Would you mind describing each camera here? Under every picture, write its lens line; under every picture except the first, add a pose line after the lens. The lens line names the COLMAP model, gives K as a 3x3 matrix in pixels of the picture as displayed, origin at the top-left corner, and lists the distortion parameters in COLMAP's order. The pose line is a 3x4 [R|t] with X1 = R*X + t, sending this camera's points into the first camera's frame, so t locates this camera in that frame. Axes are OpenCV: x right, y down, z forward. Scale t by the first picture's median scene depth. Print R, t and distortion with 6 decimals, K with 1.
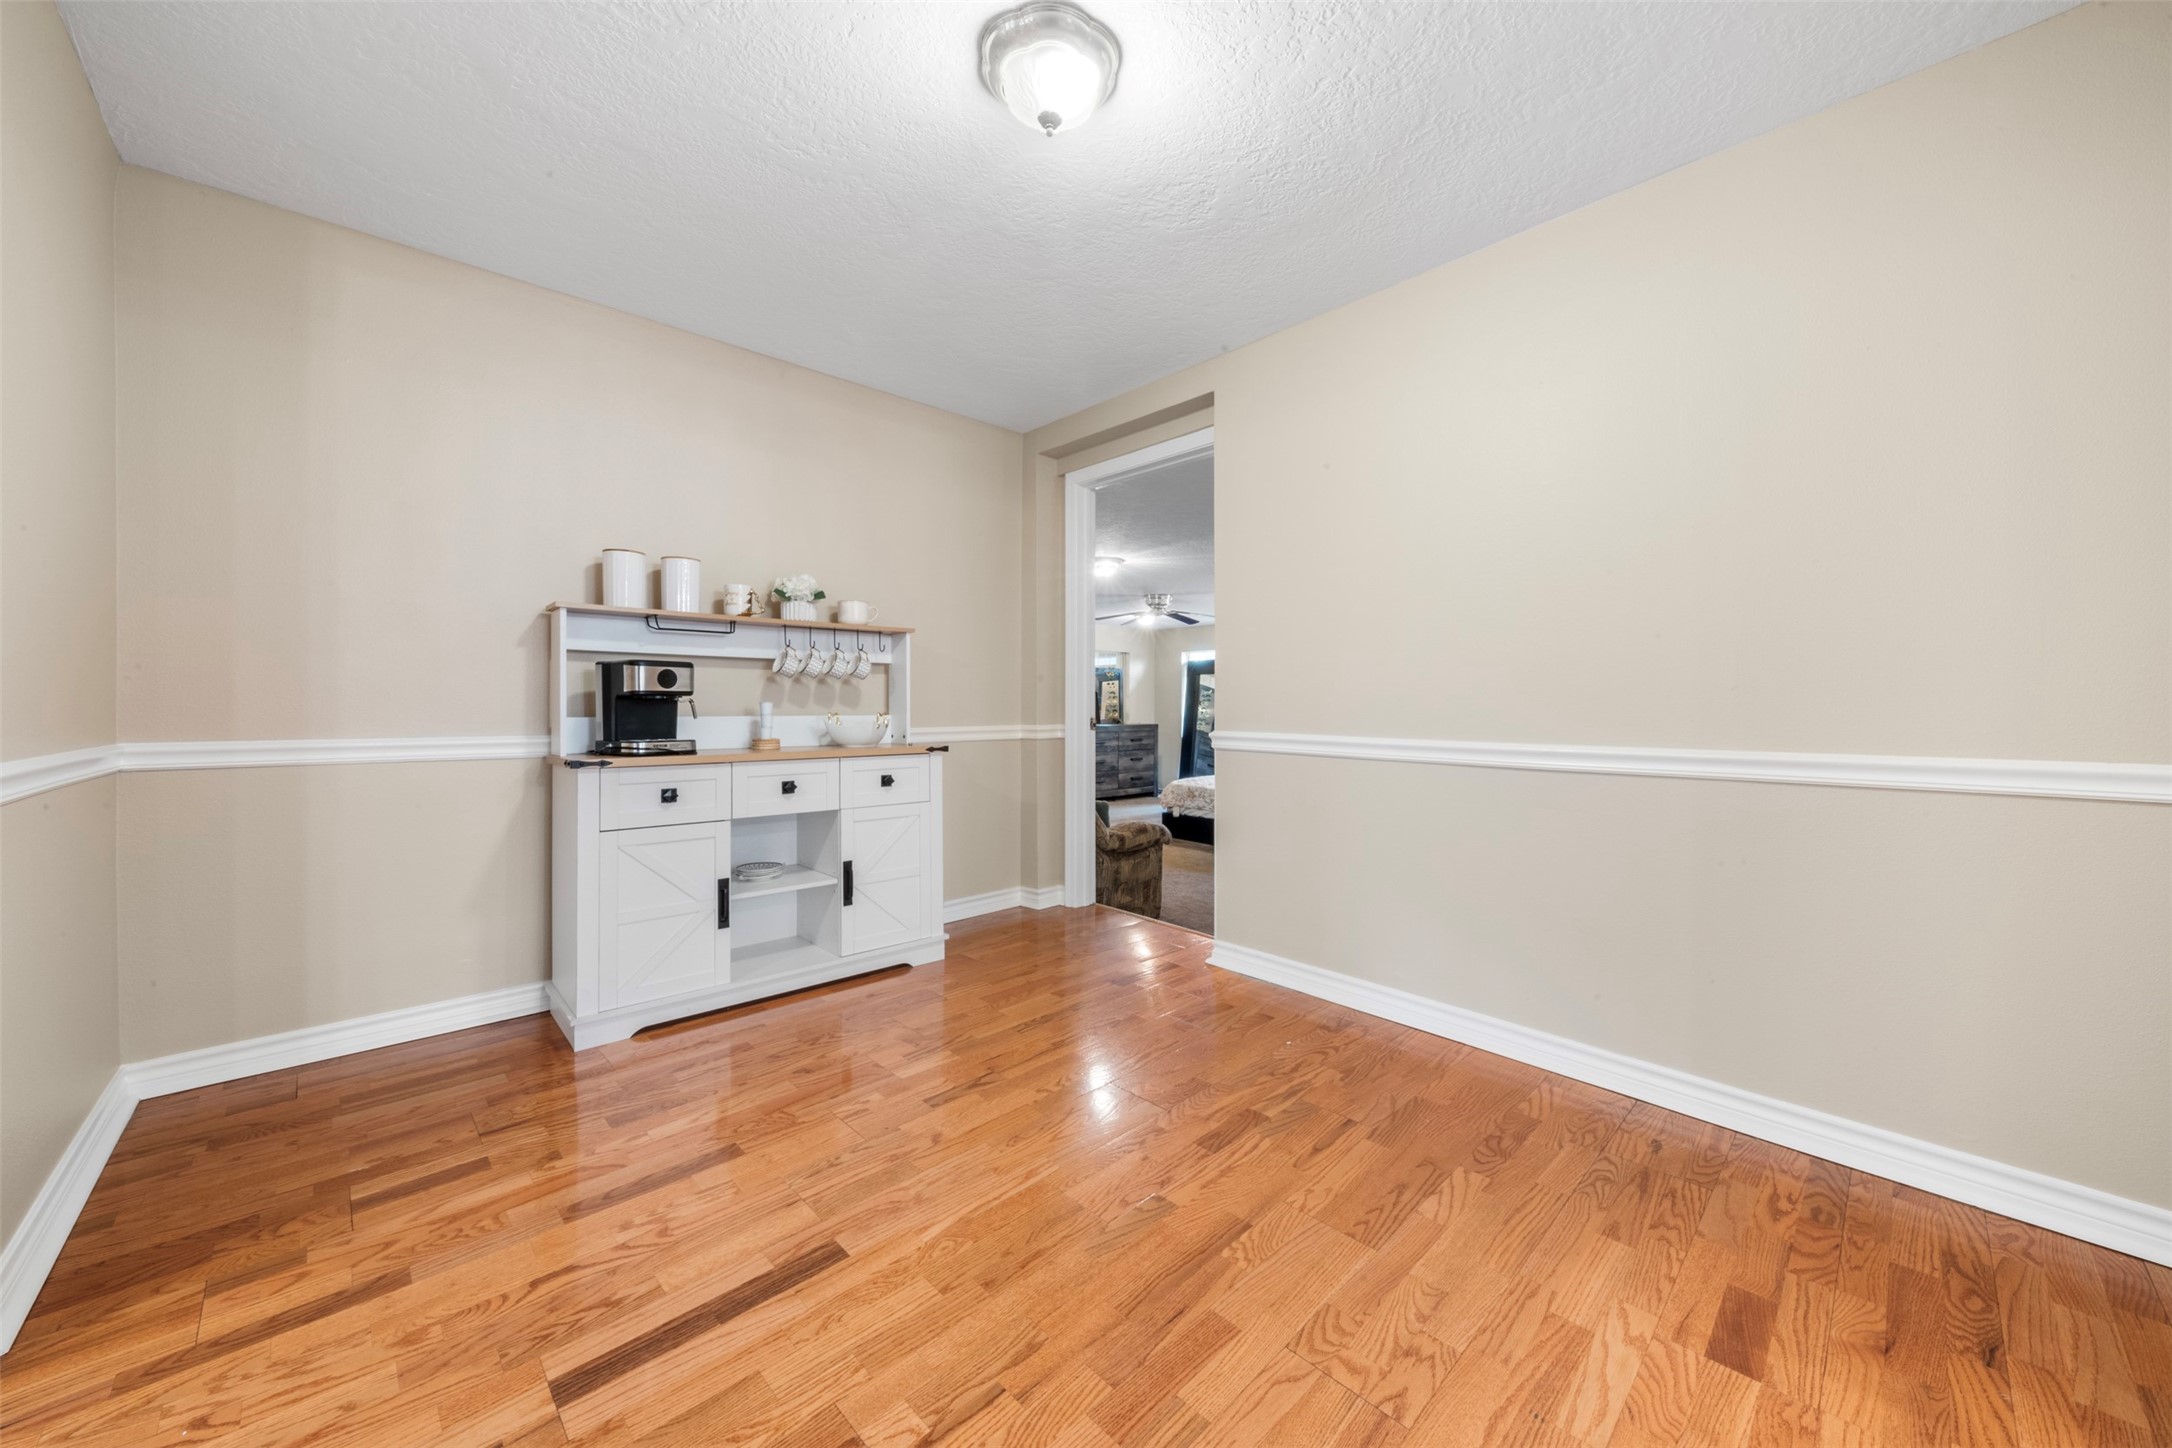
lens RADIAL K [[772.0, 0, 1091.3], [0, 772.0, 719.2], [0, 0, 1]] dist [-0.003123, -0.001065]
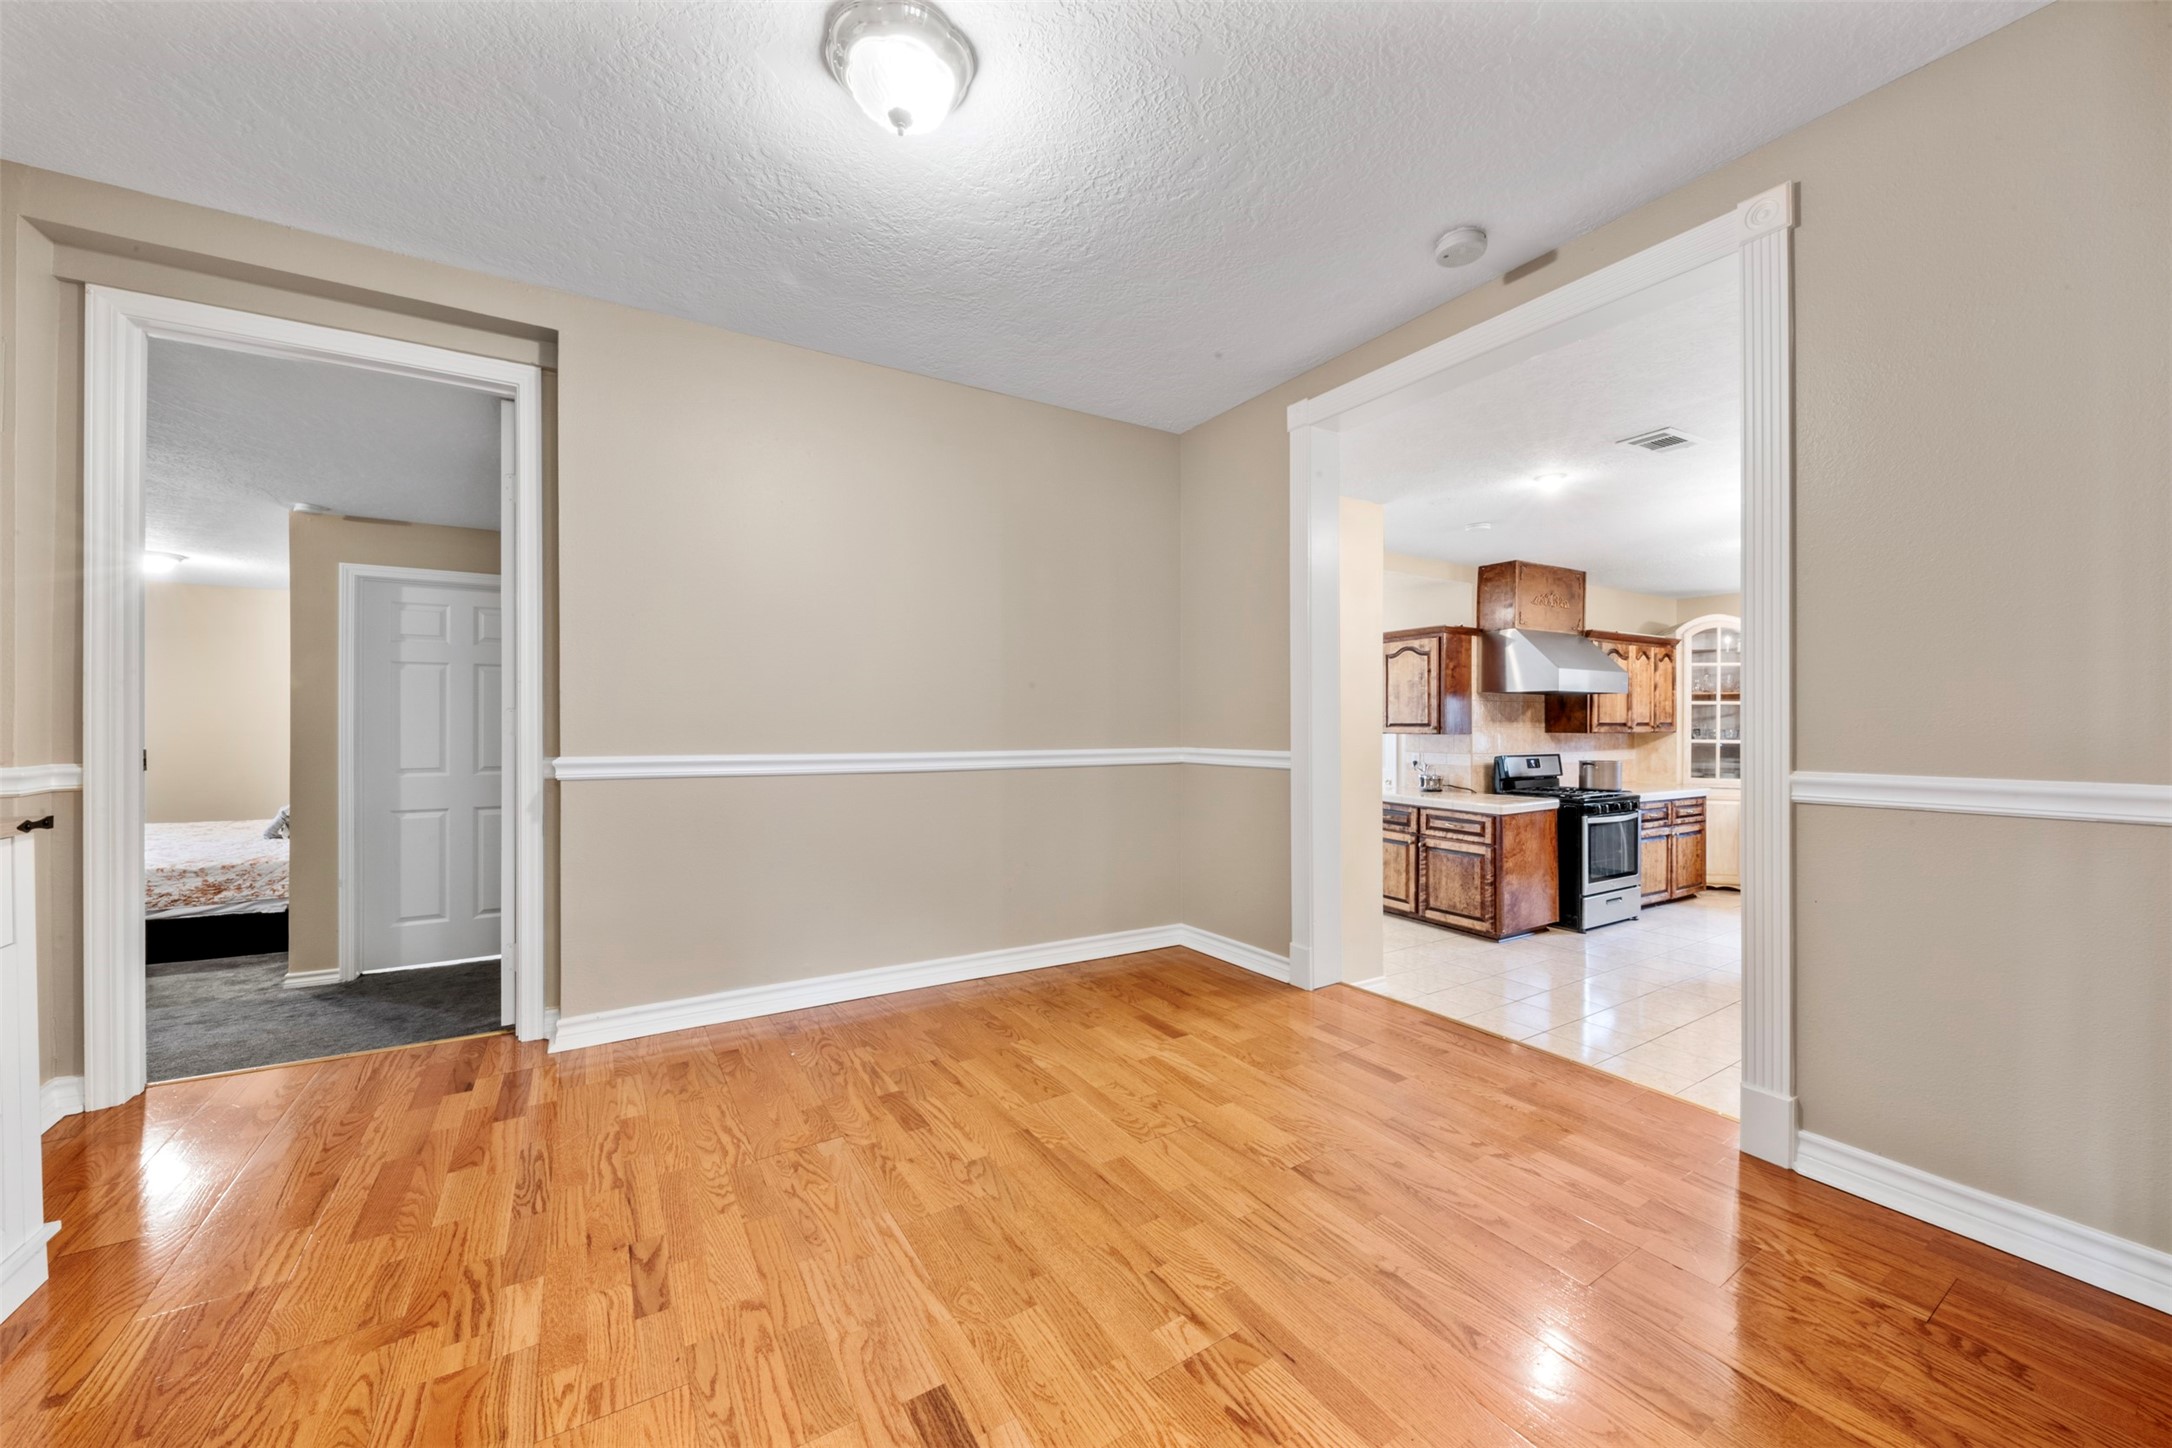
lens RADIAL K [[772.0, 0, 1085.2], [0, 772.0, 723.5], [0, 0, 1]] dist [-0.003123, -0.001065]
pose [[0.225792, -0.004785, 0.974164, -0.941140], [0.024055, 0.999710, -0.000665, -0.008881], [-0.973879, 0.023583, 0.225841, 0.562741]]
